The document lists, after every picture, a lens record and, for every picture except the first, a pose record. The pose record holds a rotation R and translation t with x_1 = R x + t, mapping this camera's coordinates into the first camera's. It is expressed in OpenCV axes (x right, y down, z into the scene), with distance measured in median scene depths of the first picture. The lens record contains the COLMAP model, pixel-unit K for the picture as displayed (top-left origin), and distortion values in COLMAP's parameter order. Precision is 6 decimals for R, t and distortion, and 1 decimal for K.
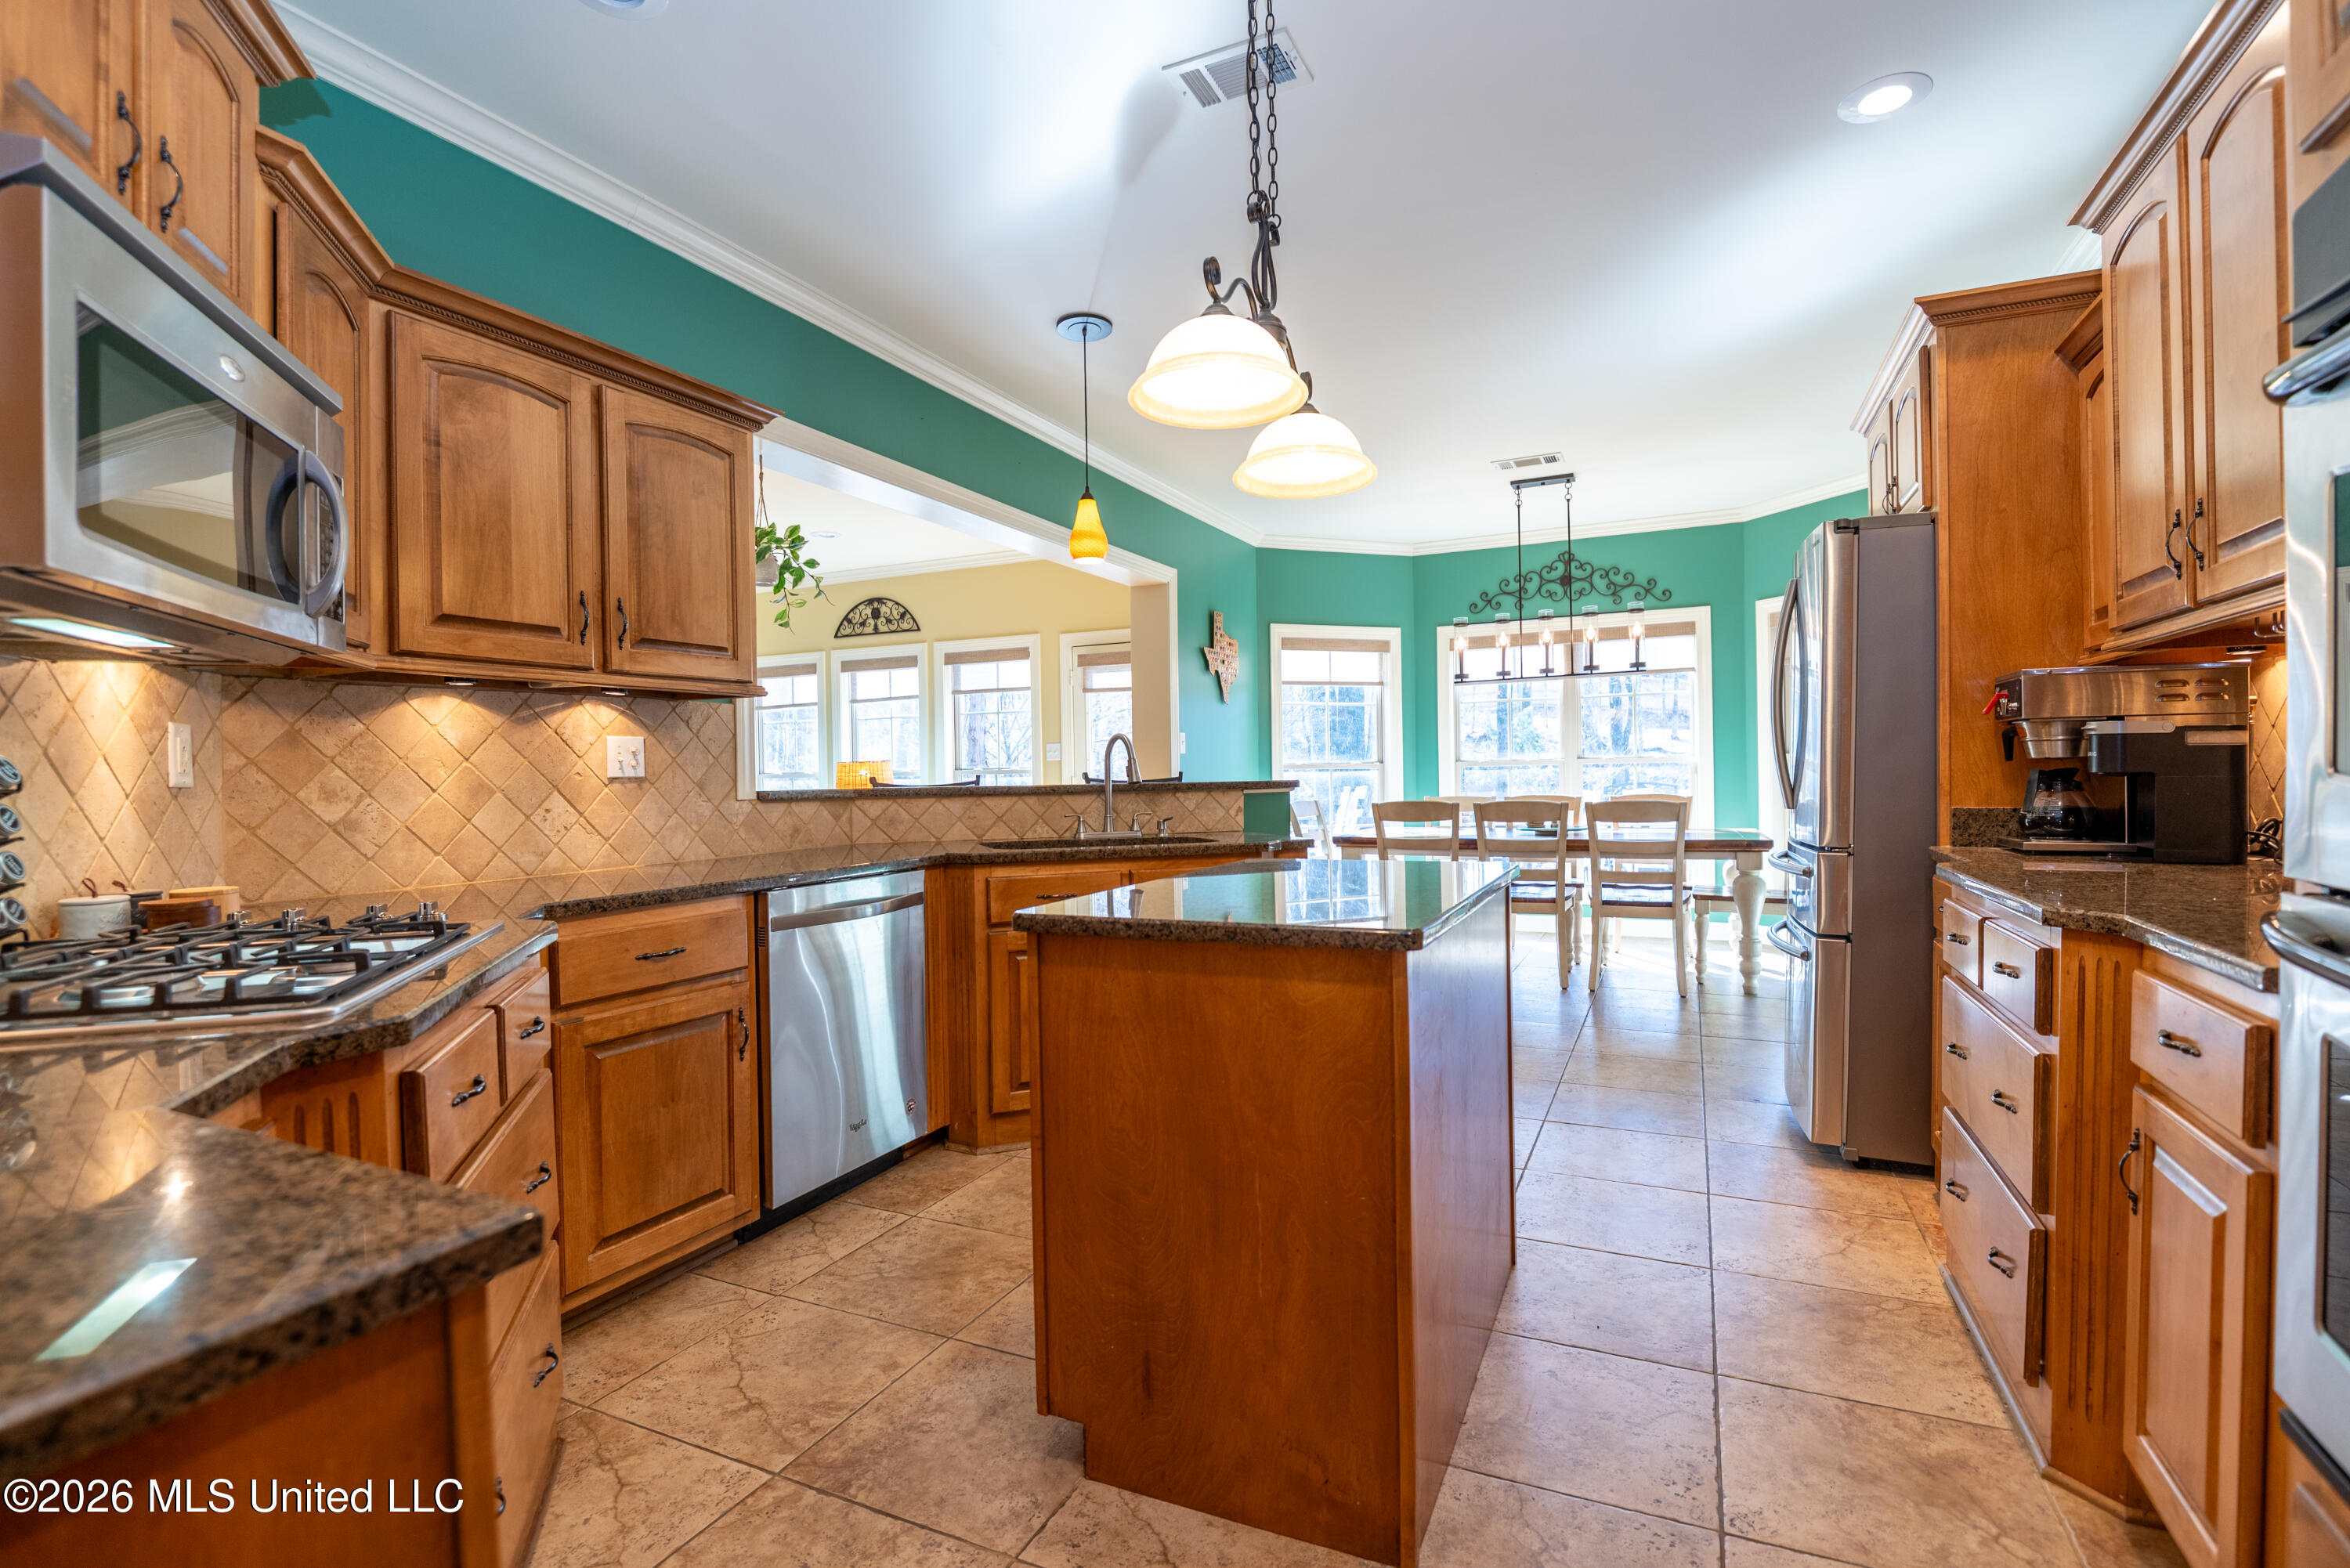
lens RADIAL K [[1094.8, 0, 1175.0], [0, 1094.8, 784.0], [0, 0, 1]] dist [-0.001055, -0.014666]
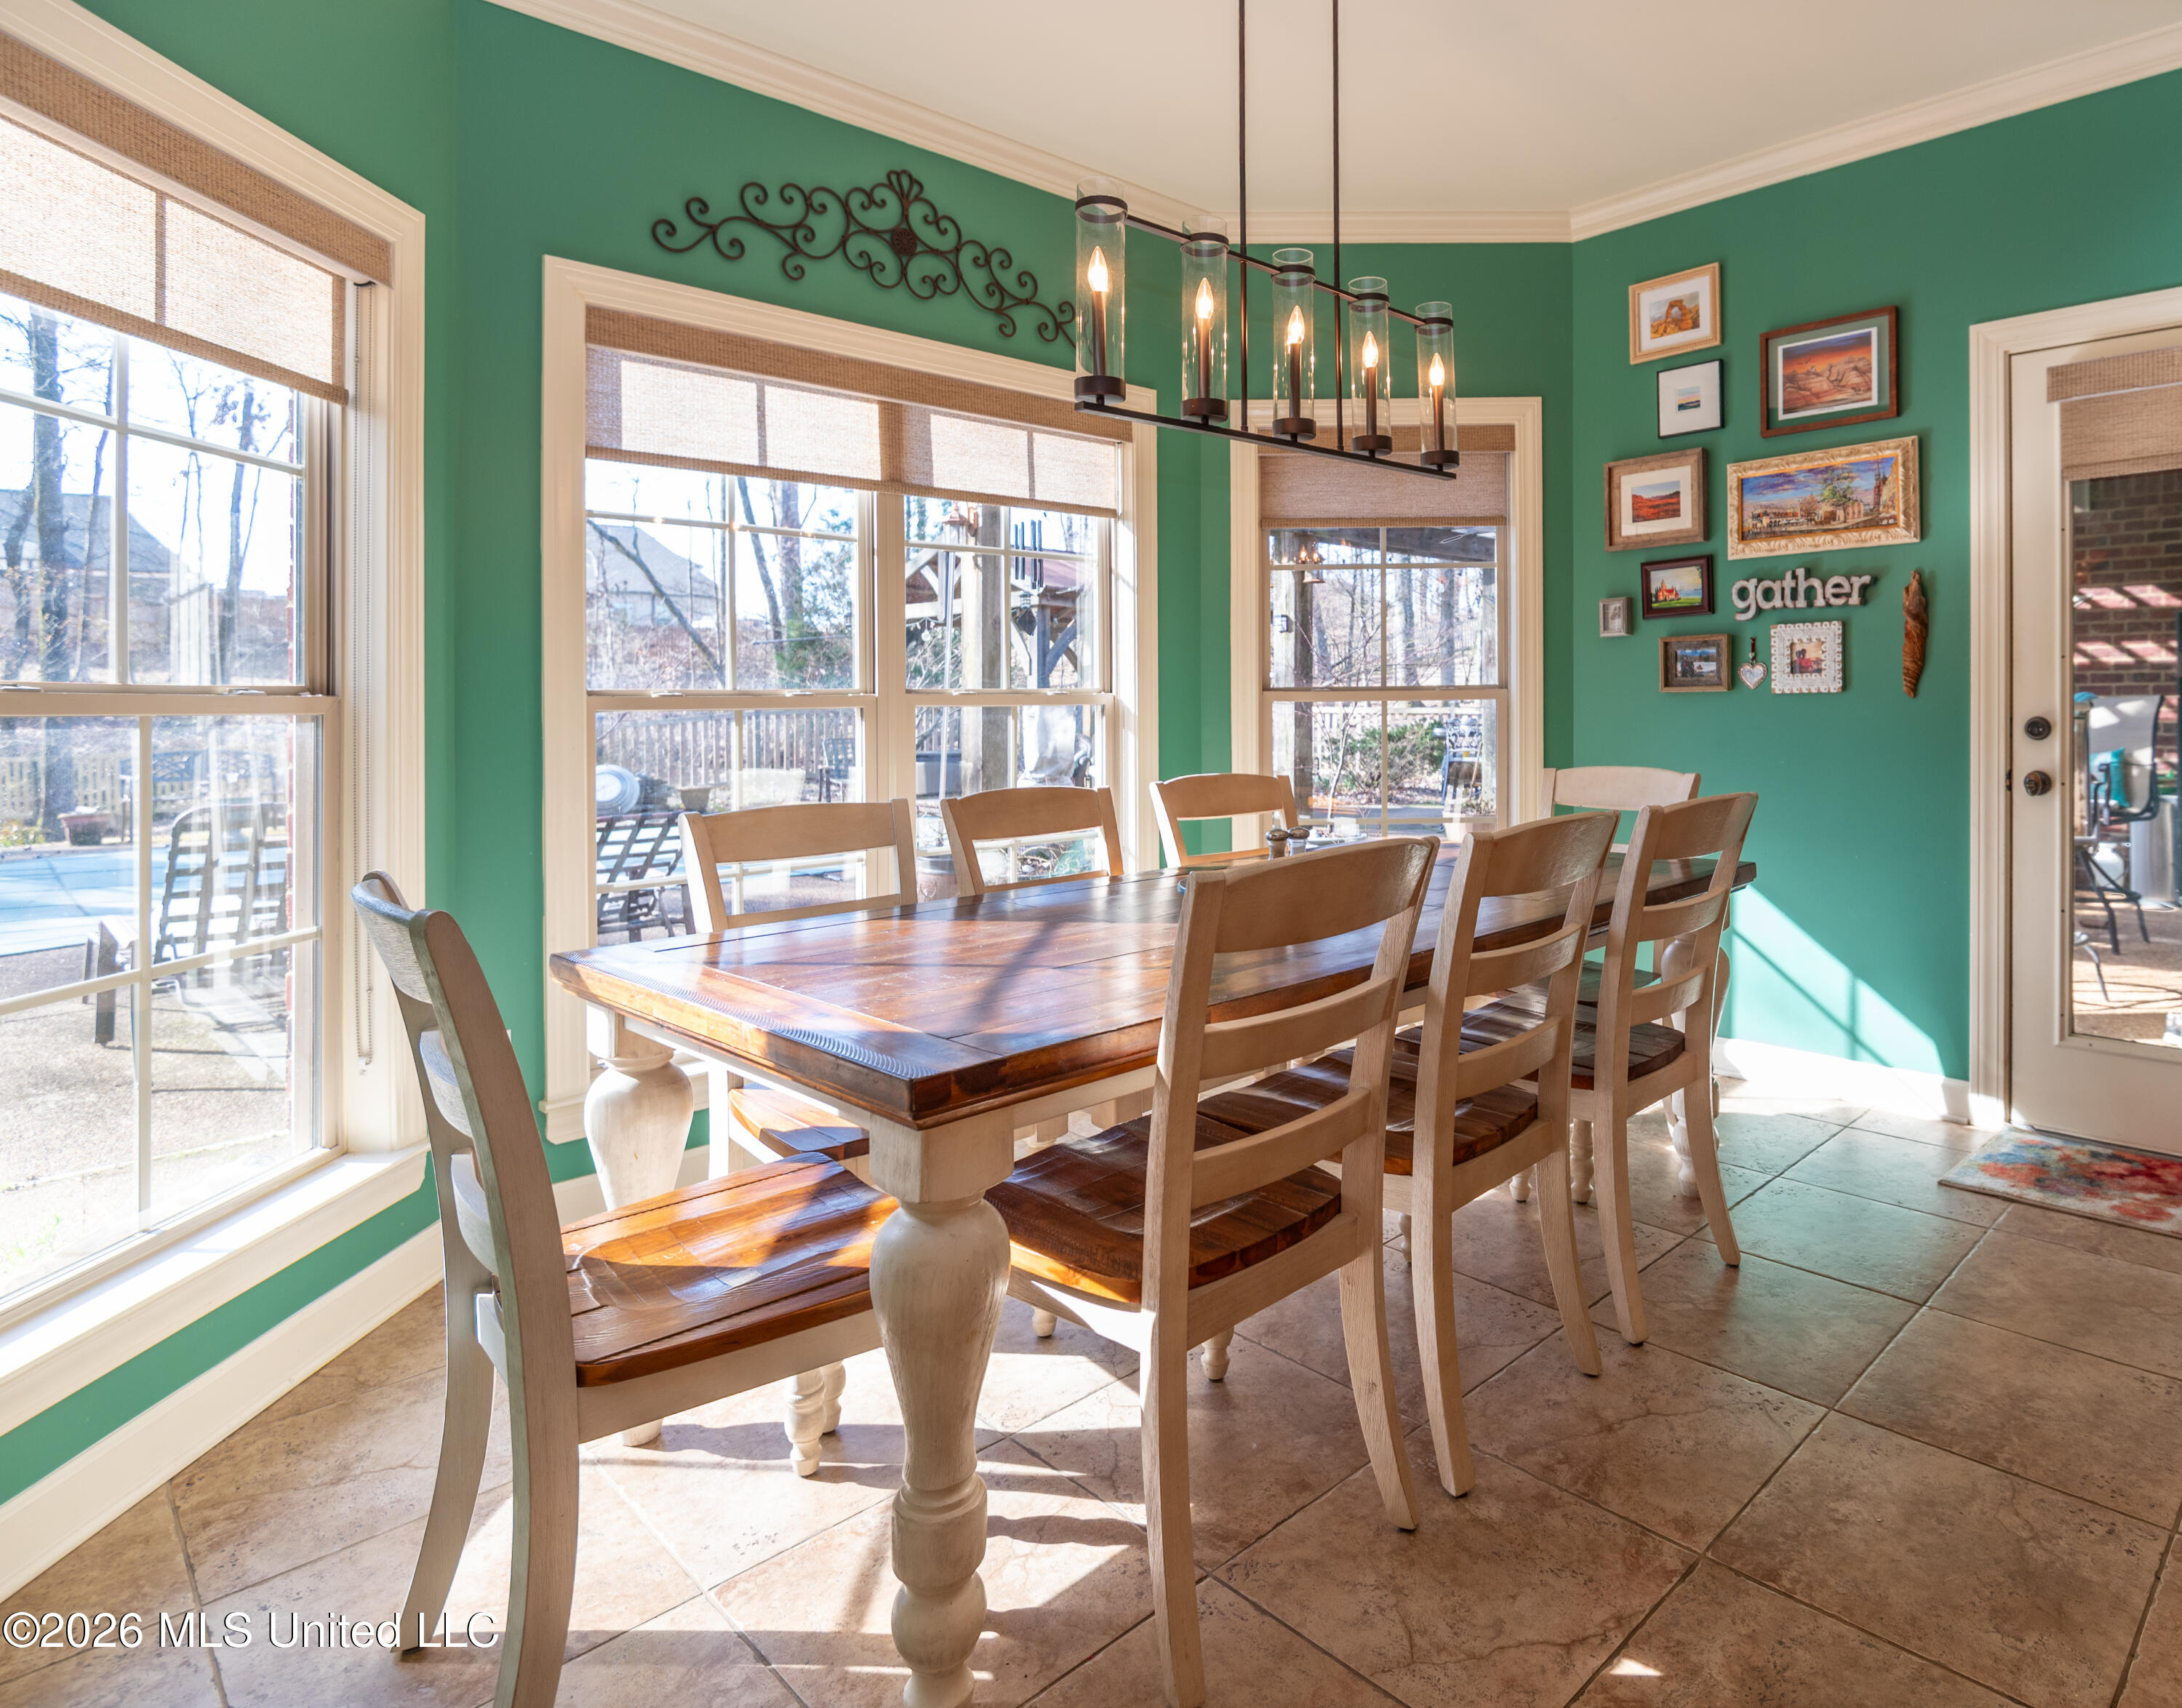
lens RADIAL K [[1248.1, 0, 1096.6], [0, 1248.1, 716.5], [0, 0, 1]] dist [0.002571, 0.000480]
pose [[0.357315, 0.009390, 0.933937, -0.034477], [0.014796, 0.999767, -0.015713, -0.006890], [-0.933867, 0.019433, 0.357092, 0.811740]]
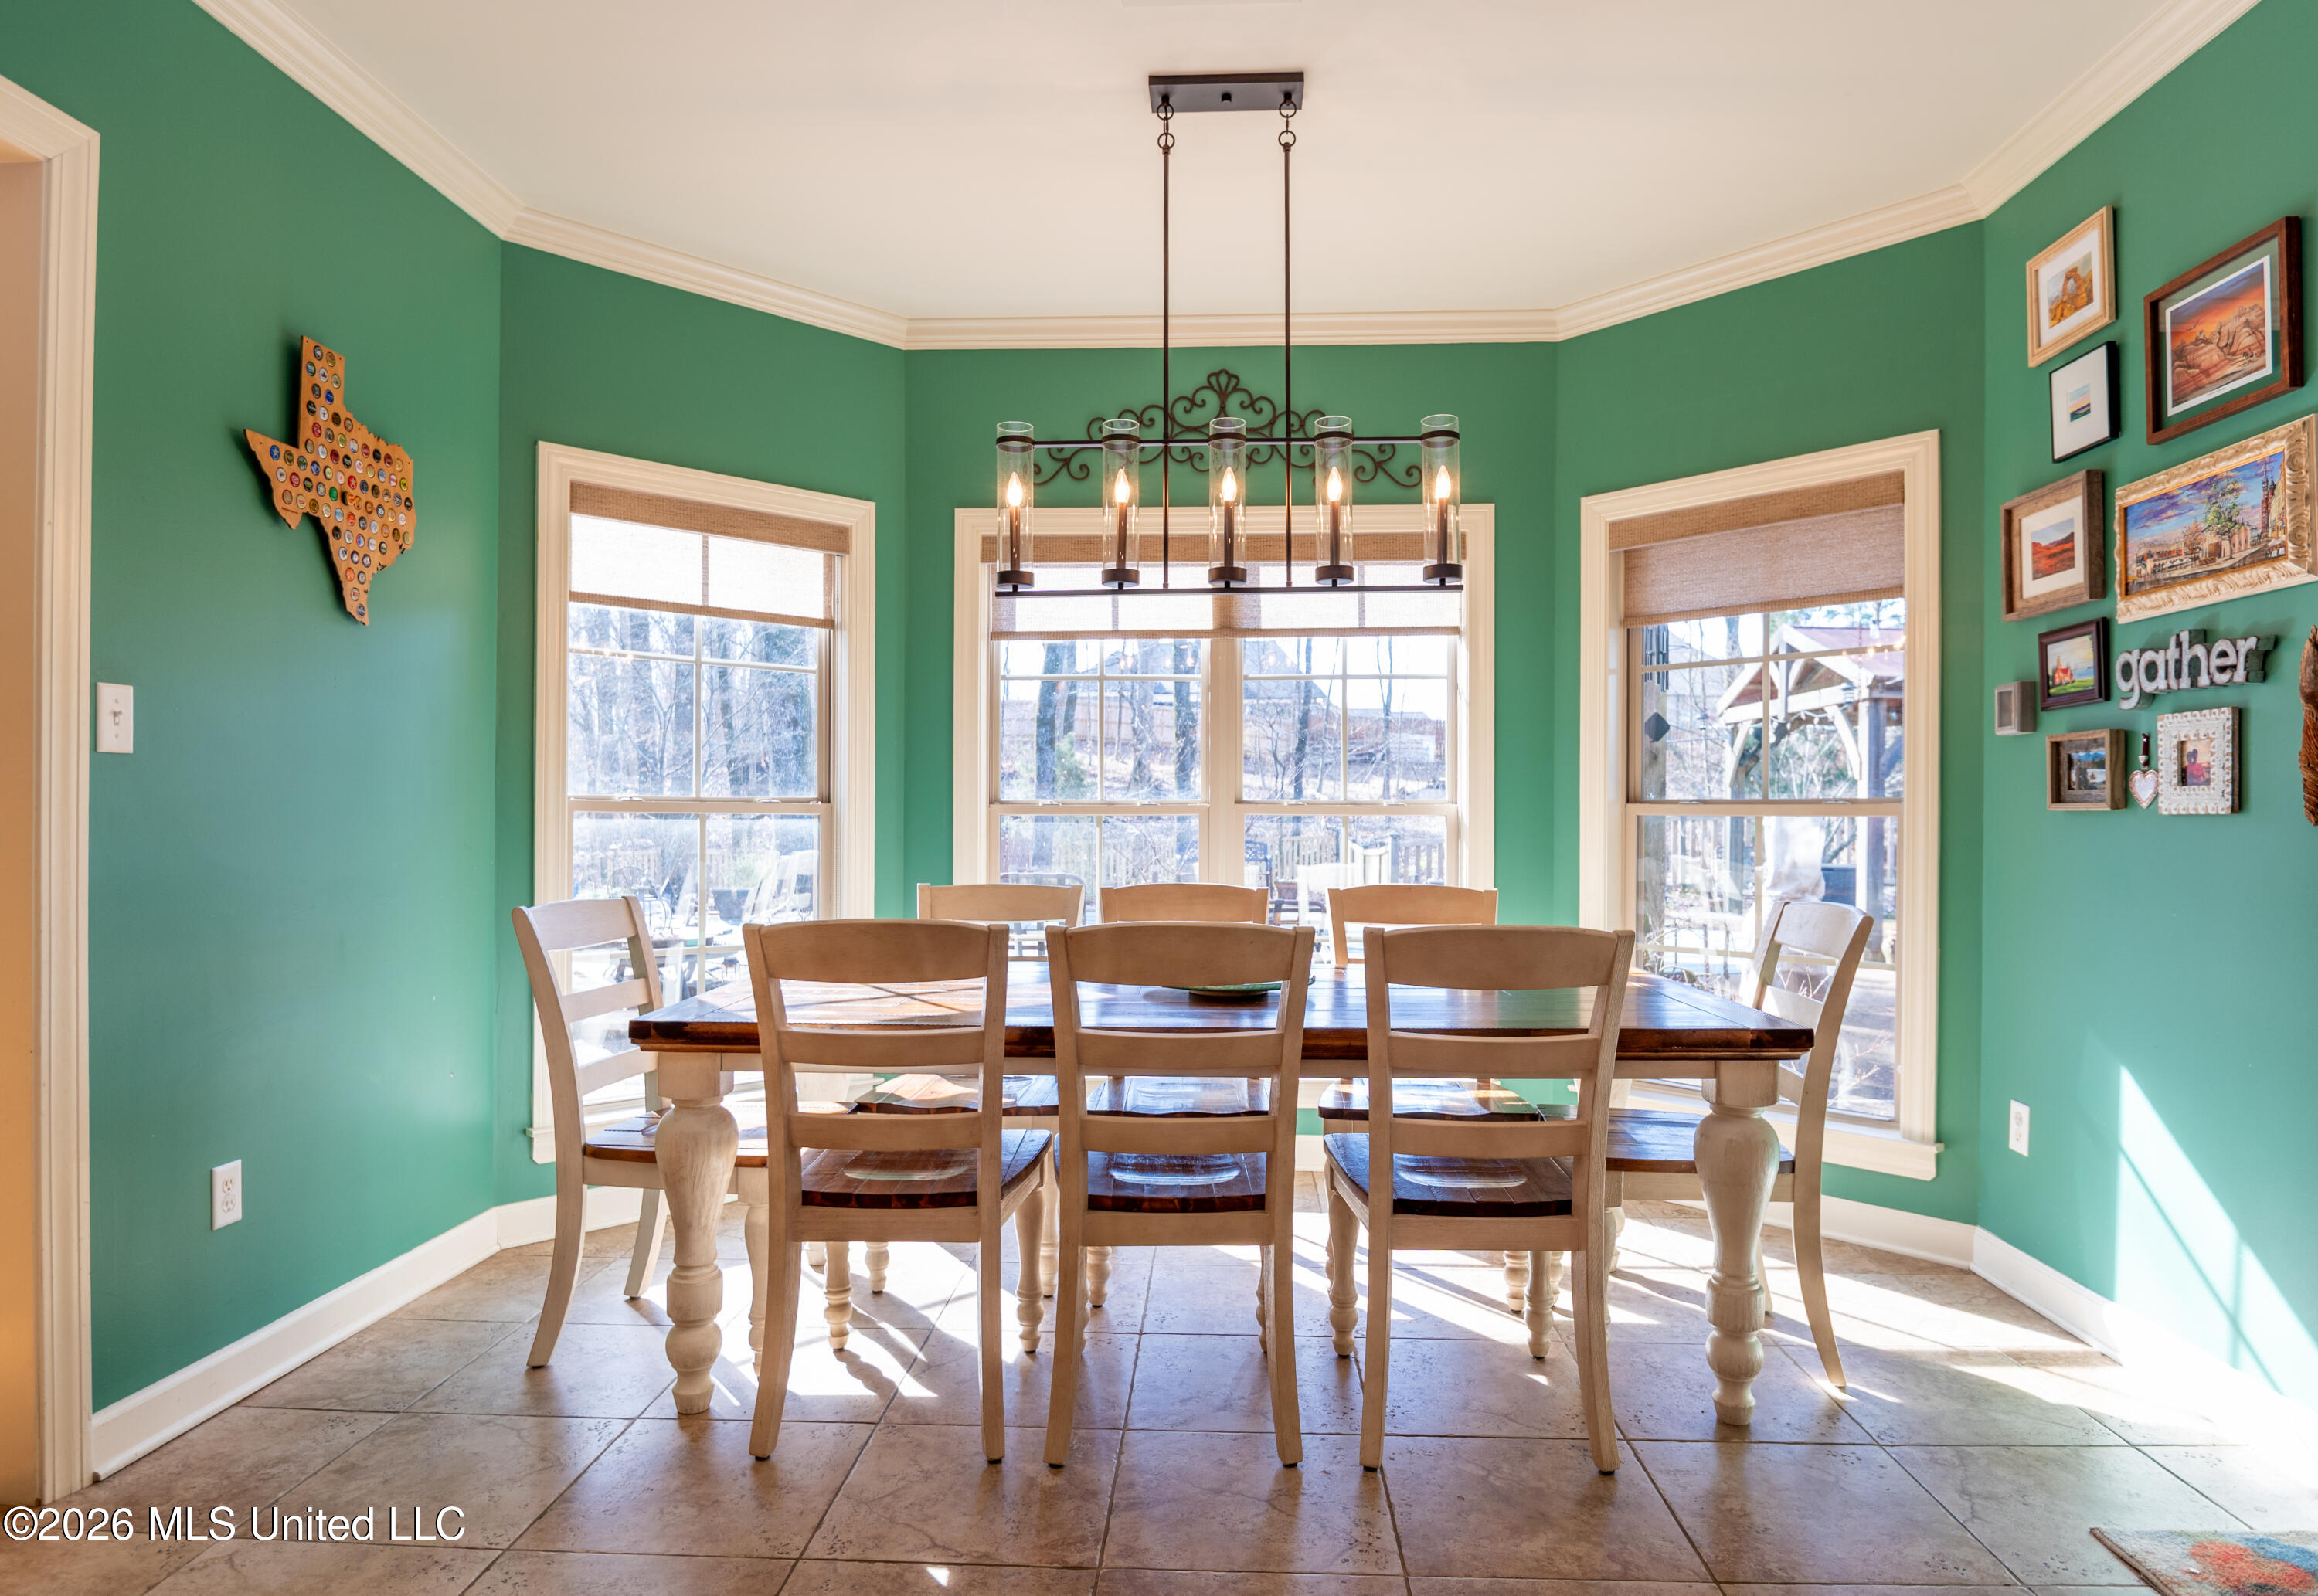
lens RADIAL K [[1260.7, 0, 1159.0], [0, 1260.7, 798.0], [0, 0, 1]] dist [0.021259, -0.001053]
pose [[0.922407, 0.027676, 0.385226, 0.130538], [-0.017488, 0.999399, -0.029926, -0.009147], [-0.385822, 0.020867, 0.922337, 0.535894]]
